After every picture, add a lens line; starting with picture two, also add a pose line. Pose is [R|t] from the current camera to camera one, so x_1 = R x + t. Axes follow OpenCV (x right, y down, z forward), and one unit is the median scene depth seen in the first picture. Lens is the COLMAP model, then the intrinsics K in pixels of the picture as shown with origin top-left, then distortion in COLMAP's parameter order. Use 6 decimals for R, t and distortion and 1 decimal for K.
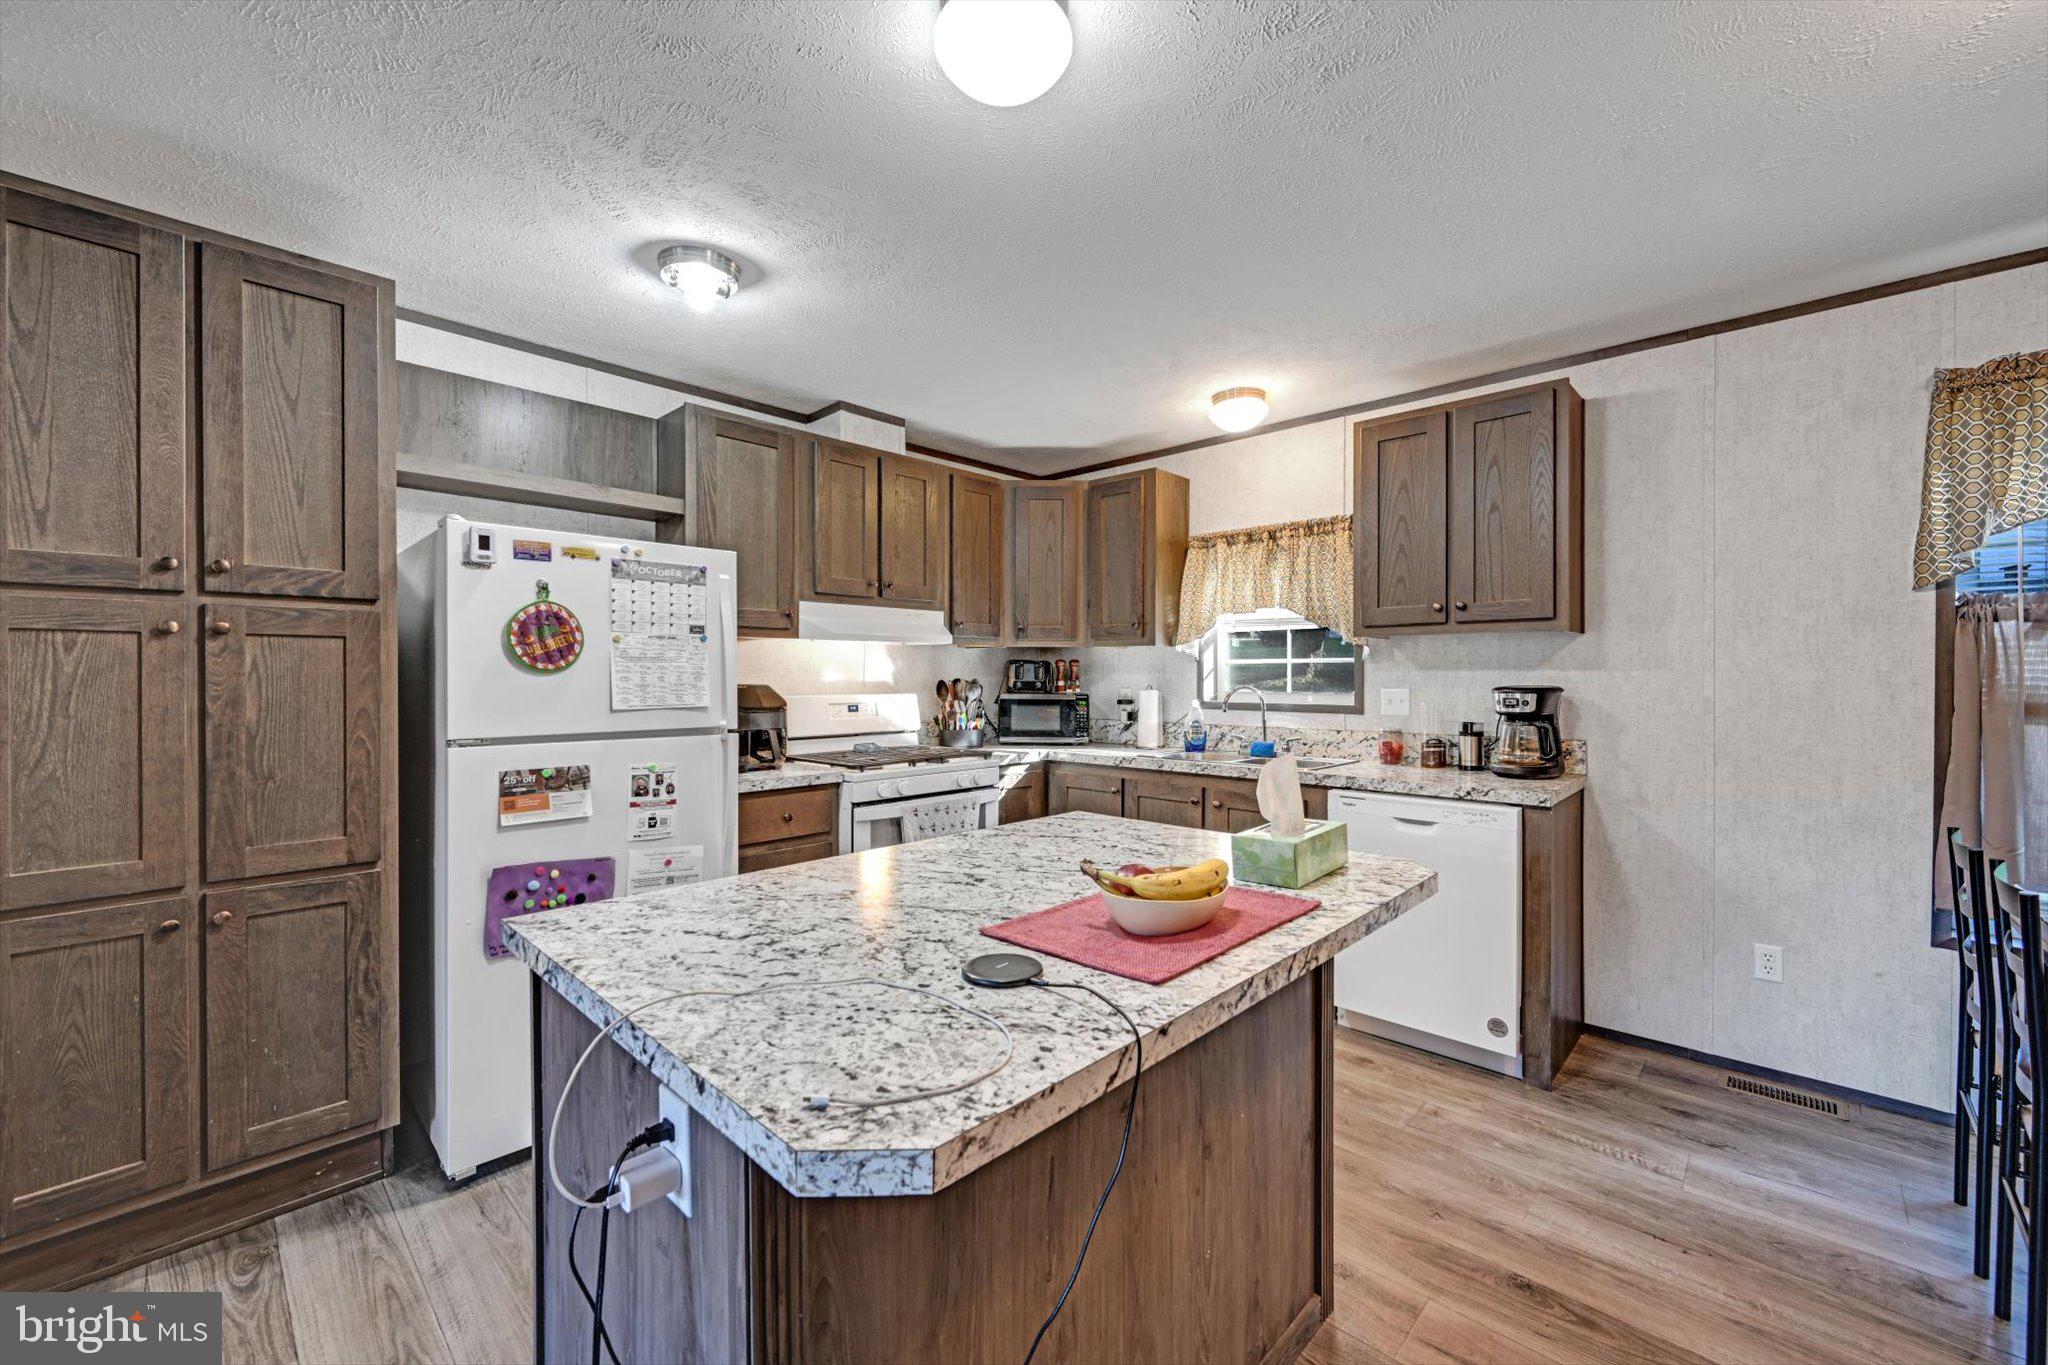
lens RADIAL K [[814.9, 0, 1012.1], [0, 814.9, 682.9], [0, 0, 1]] dist [-0.001819, 0.000071]
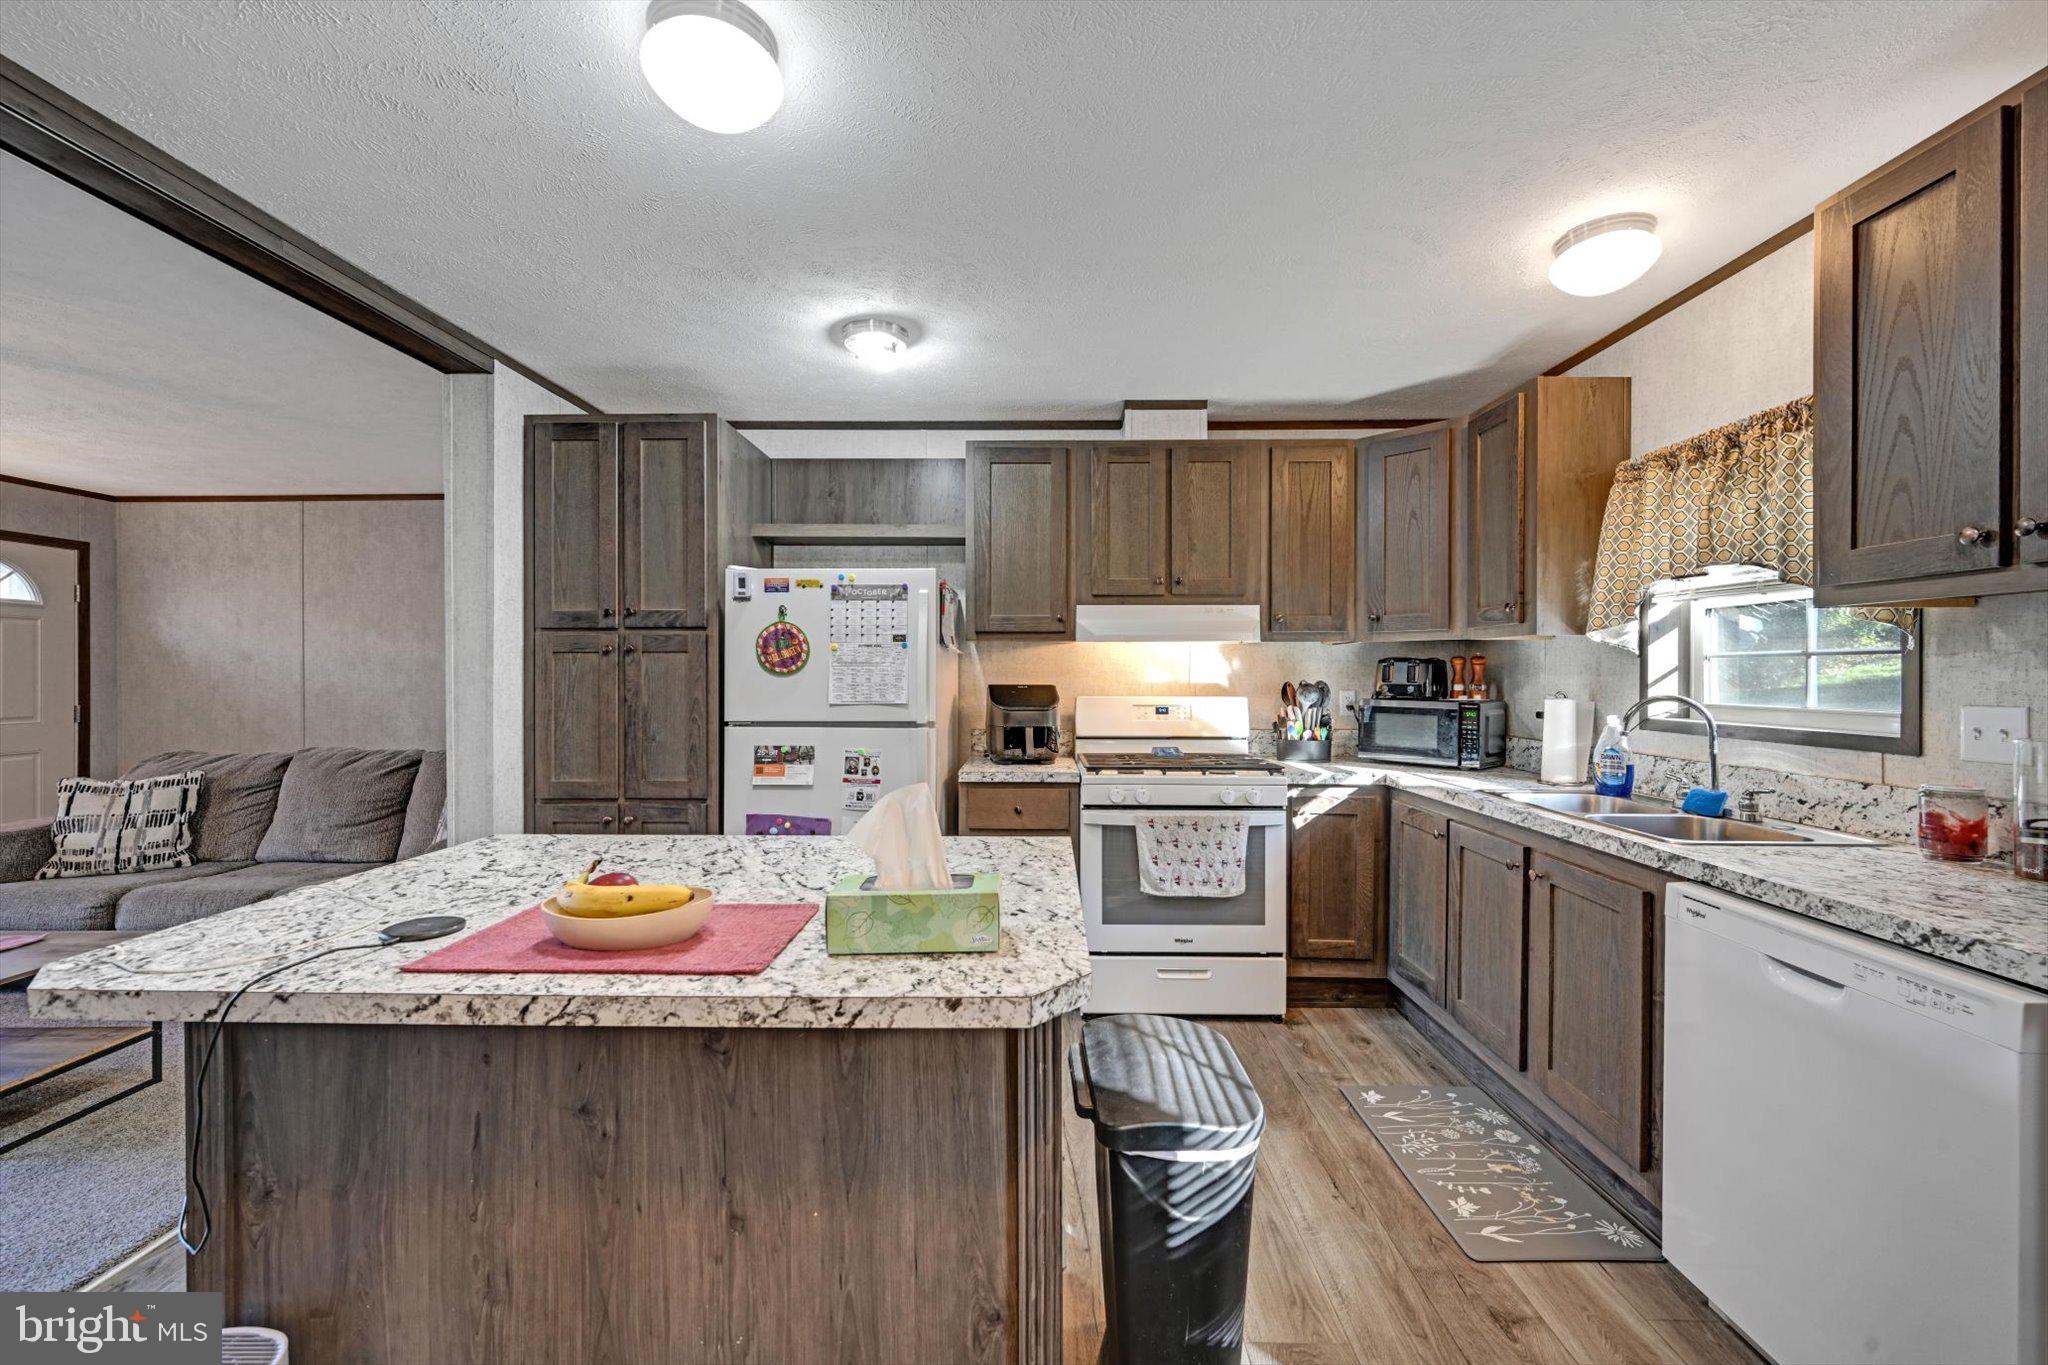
lens RADIAL K [[796.7, 0, 1024.0], [0, 796.7, 682.5], [0, 0, 1]] dist [-0.001536, 0.000021]
pose [[0.679919, 0.008232, -0.733241, 0.509229], [-0.007842, 0.999961, 0.003955, -0.006218], [0.733245, 0.003061, 0.679958, 0.303270]]
